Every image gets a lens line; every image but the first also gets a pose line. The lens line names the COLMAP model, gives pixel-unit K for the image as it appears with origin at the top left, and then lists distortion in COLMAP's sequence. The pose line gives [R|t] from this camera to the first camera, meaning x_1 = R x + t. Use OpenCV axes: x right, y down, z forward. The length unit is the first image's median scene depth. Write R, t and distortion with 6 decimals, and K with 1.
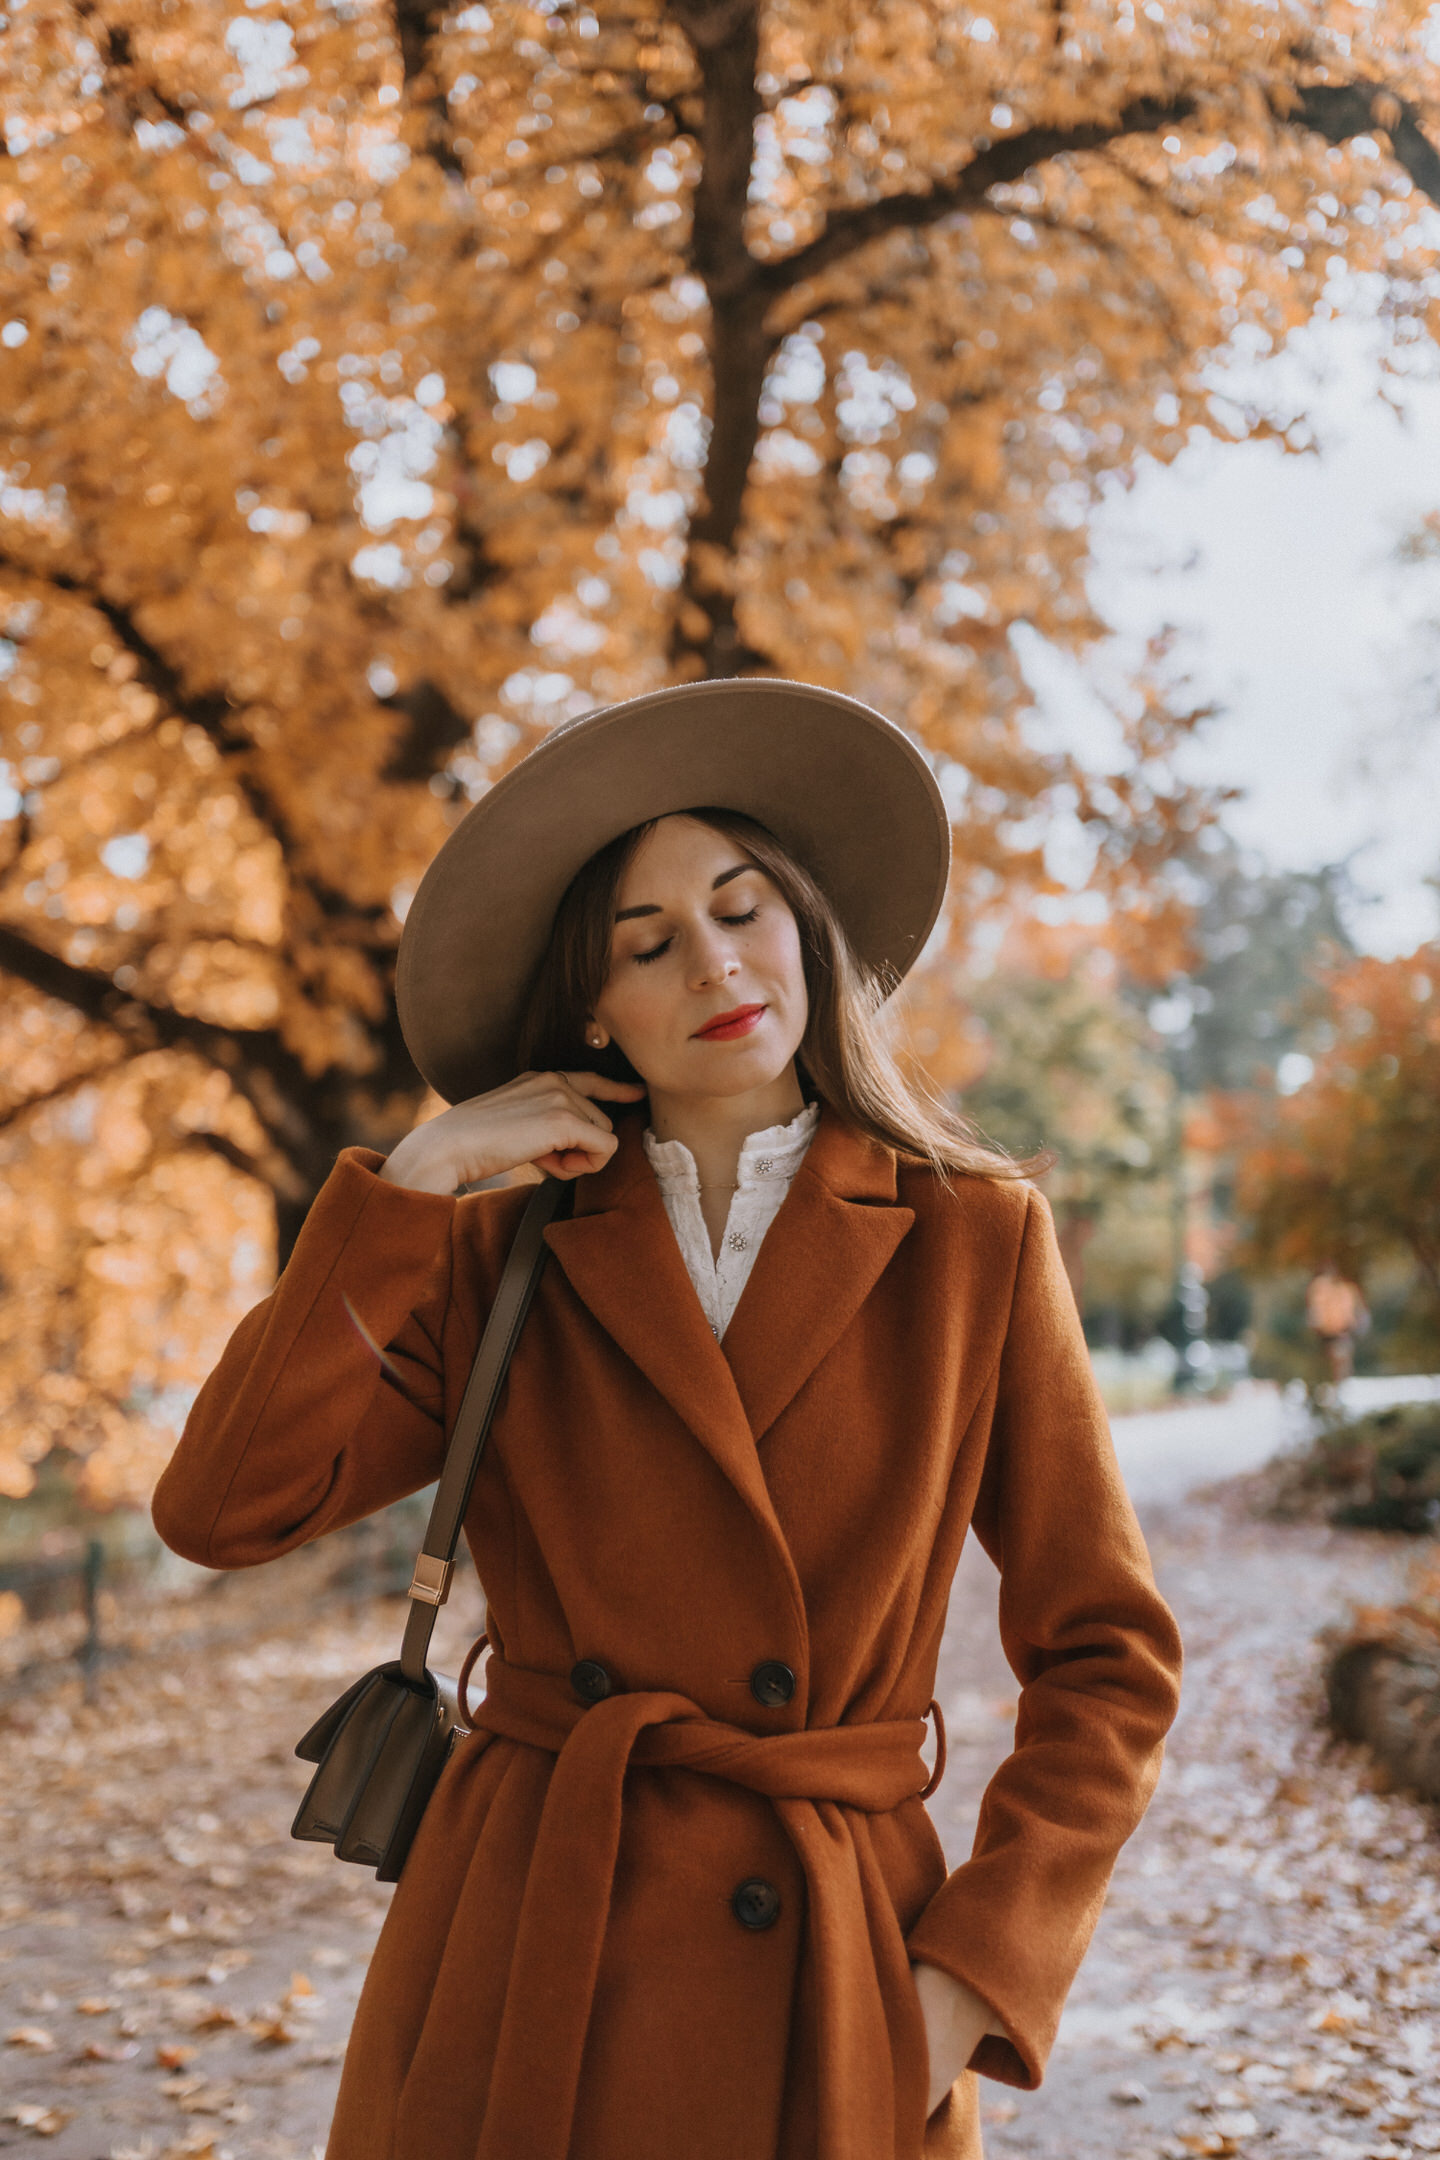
lens RADIAL K [[2219.3, 0, 725.9], [0, 2219.3, 1095.1], [0, 0, 1]] dist [0.073045, -0.102815]
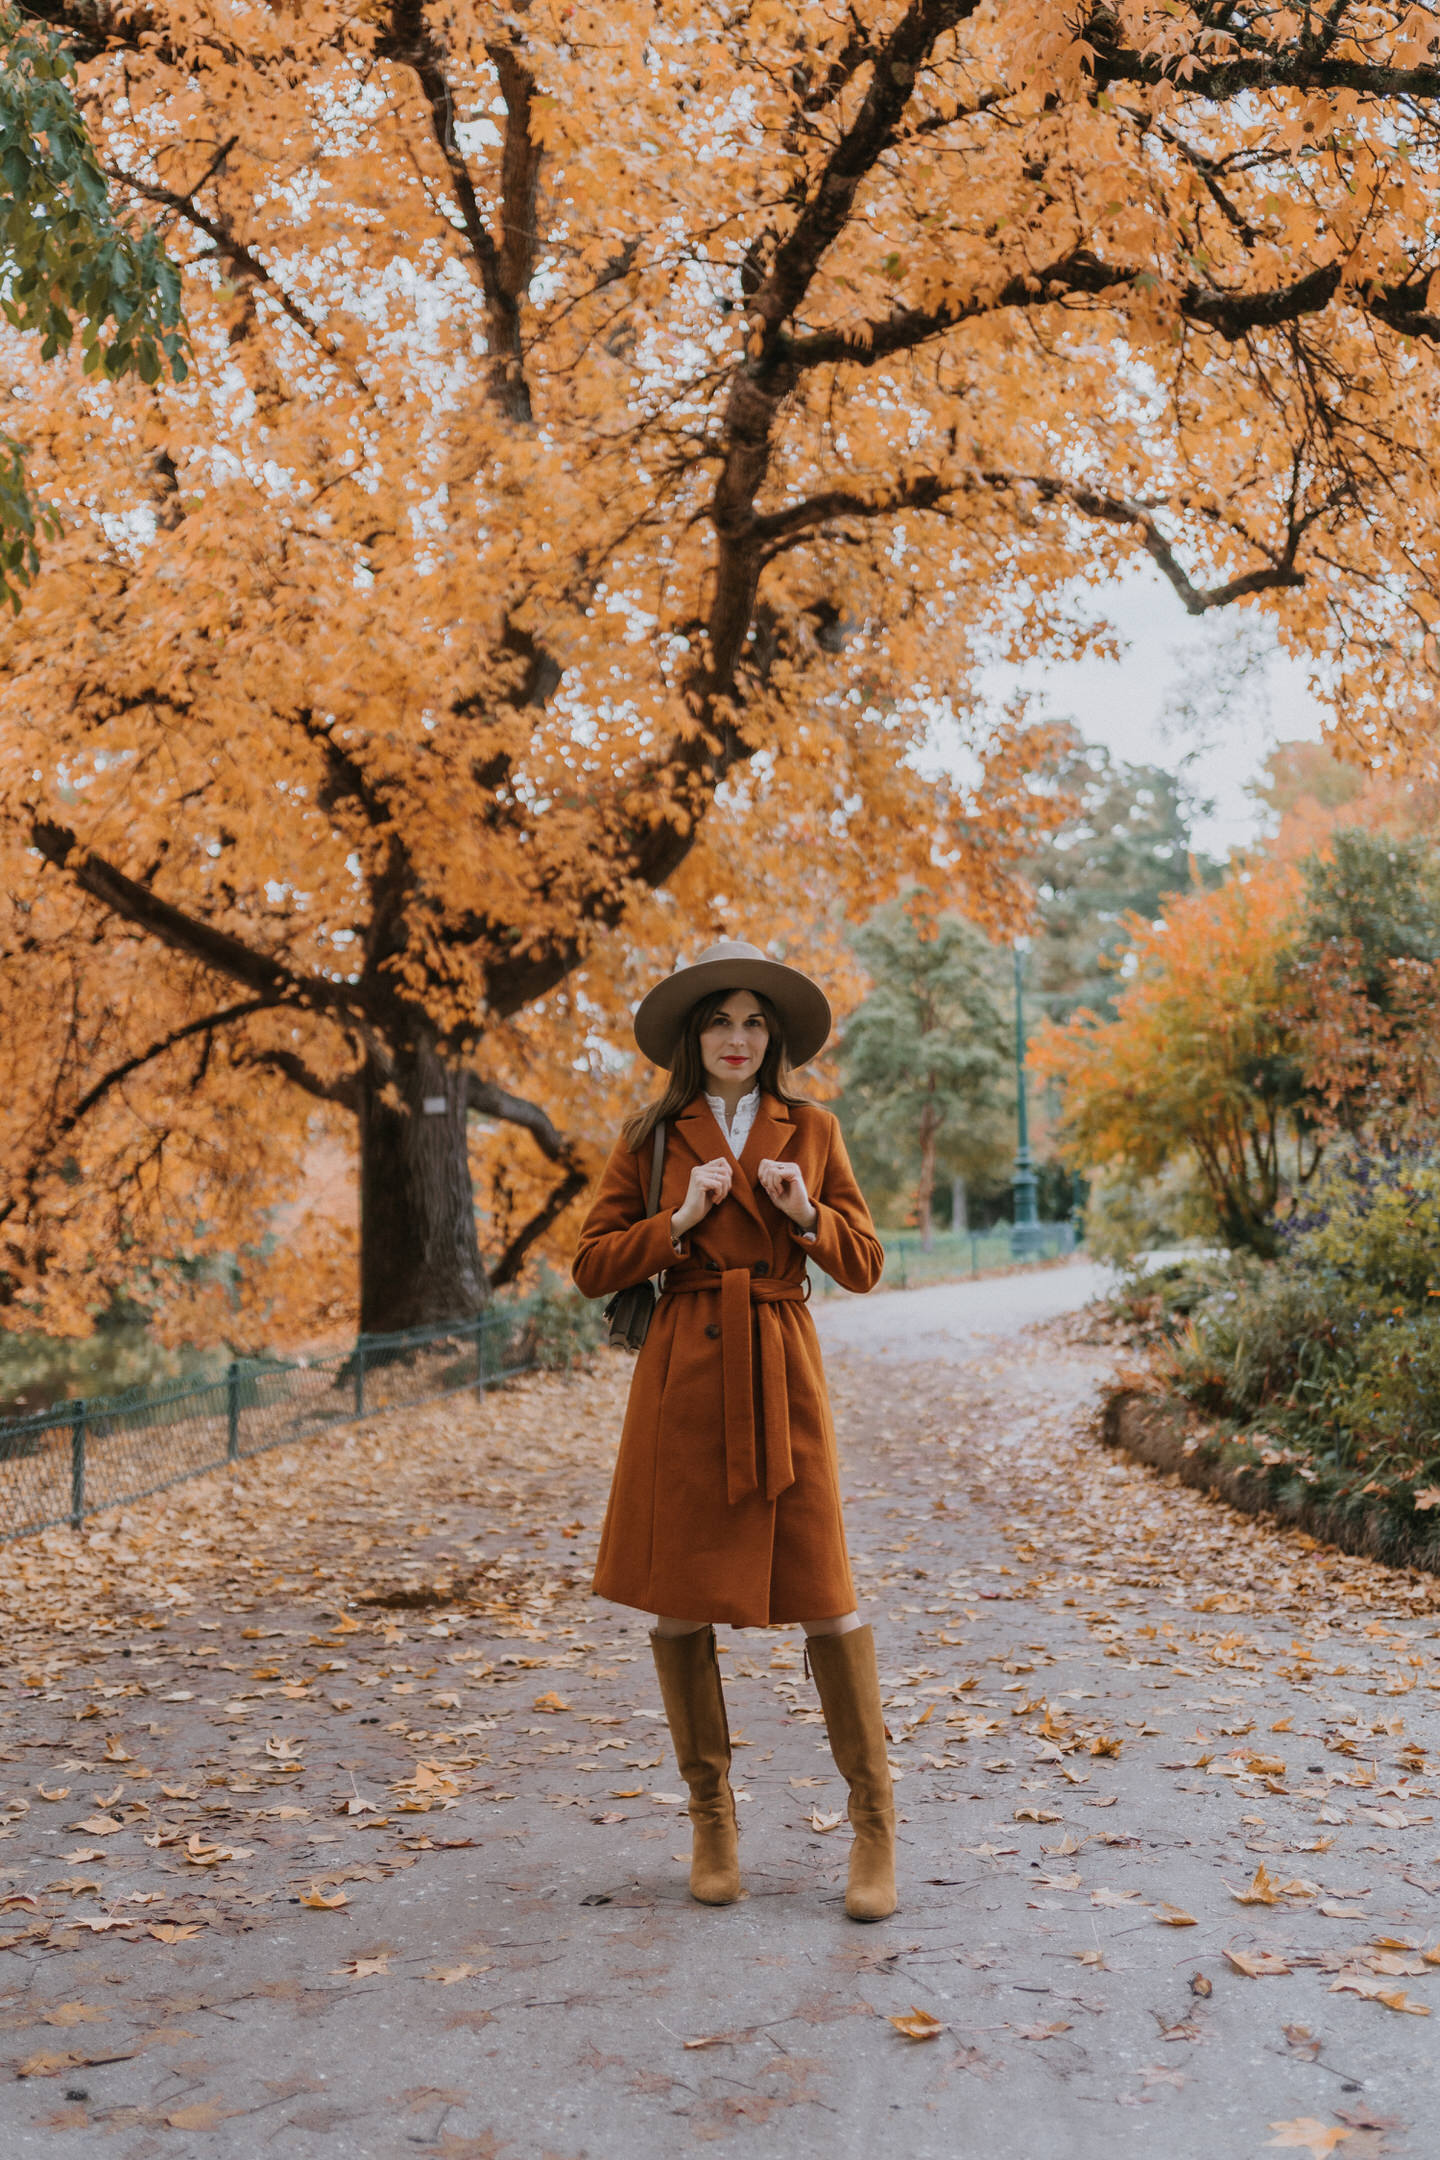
lens RADIAL K [[2208.2, 0, 718.8], [0, 2208.2, 1076.7], [0, 0, 1]] dist [0.001058, 0.024707]
pose [[0.998011, 0.001325, 0.063027, -0.111130], [-0.004301, 0.998880, 0.047112, -0.062181], [-0.062894, -0.047289, 0.996899, -0.559908]]
